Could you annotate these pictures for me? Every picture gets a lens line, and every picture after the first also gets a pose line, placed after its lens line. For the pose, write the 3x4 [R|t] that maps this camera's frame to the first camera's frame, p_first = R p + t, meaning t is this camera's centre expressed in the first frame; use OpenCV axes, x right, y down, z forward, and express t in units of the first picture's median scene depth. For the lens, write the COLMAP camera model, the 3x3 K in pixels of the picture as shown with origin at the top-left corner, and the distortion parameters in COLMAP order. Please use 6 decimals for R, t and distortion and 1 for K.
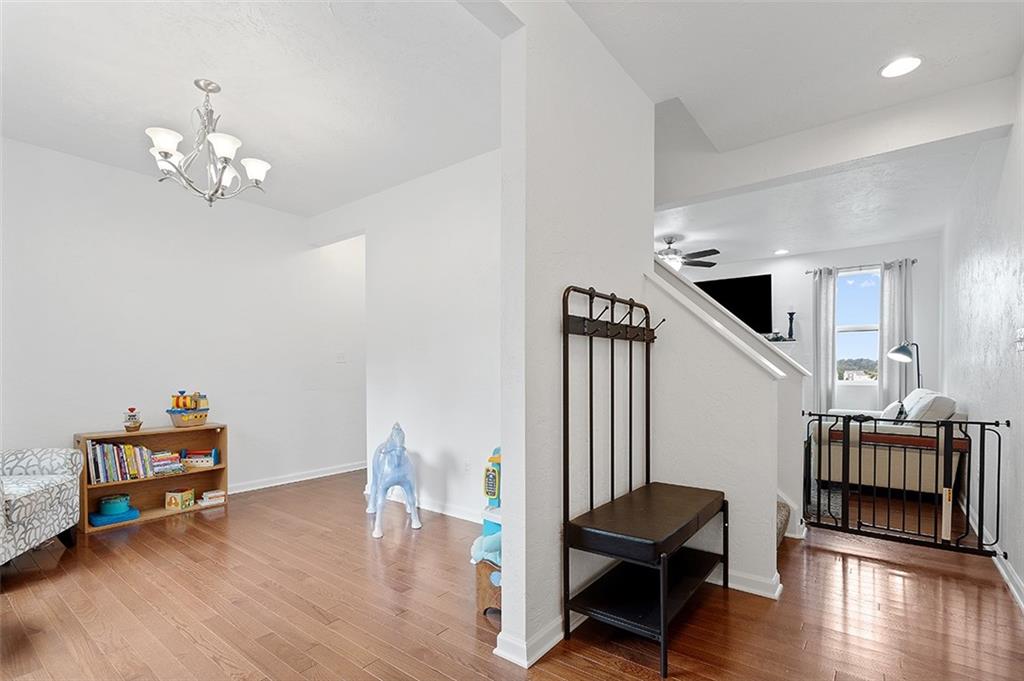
lens RADIAL K [[480.1, 0, 510.9], [0, 480.1, 377.6], [0, 0, 1]] dist [0.001891, 0.000101]
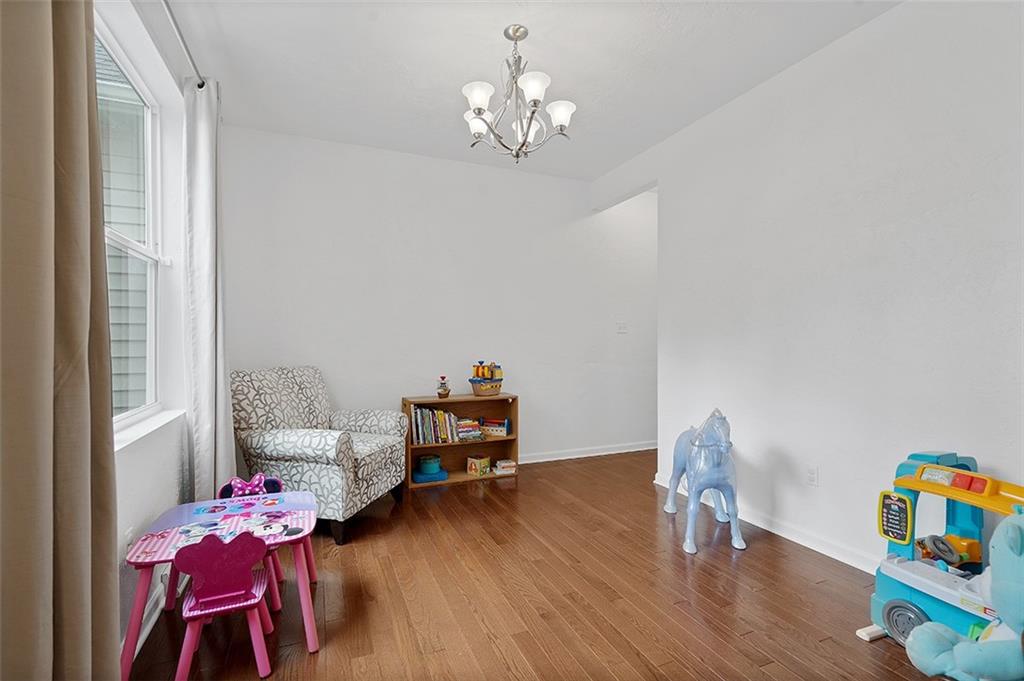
lens RADIAL K [[468.2, 0, 508.3], [0, 468.2, 339.0], [0, 0, 1]] dist [-0.001058, 0.000234]
pose [[0.868842, -0.002081, -0.495086, -0.147778], [-0.008050, 0.999800, -0.018330, -0.002300], [0.495025, 0.019911, 0.868651, 0.165795]]
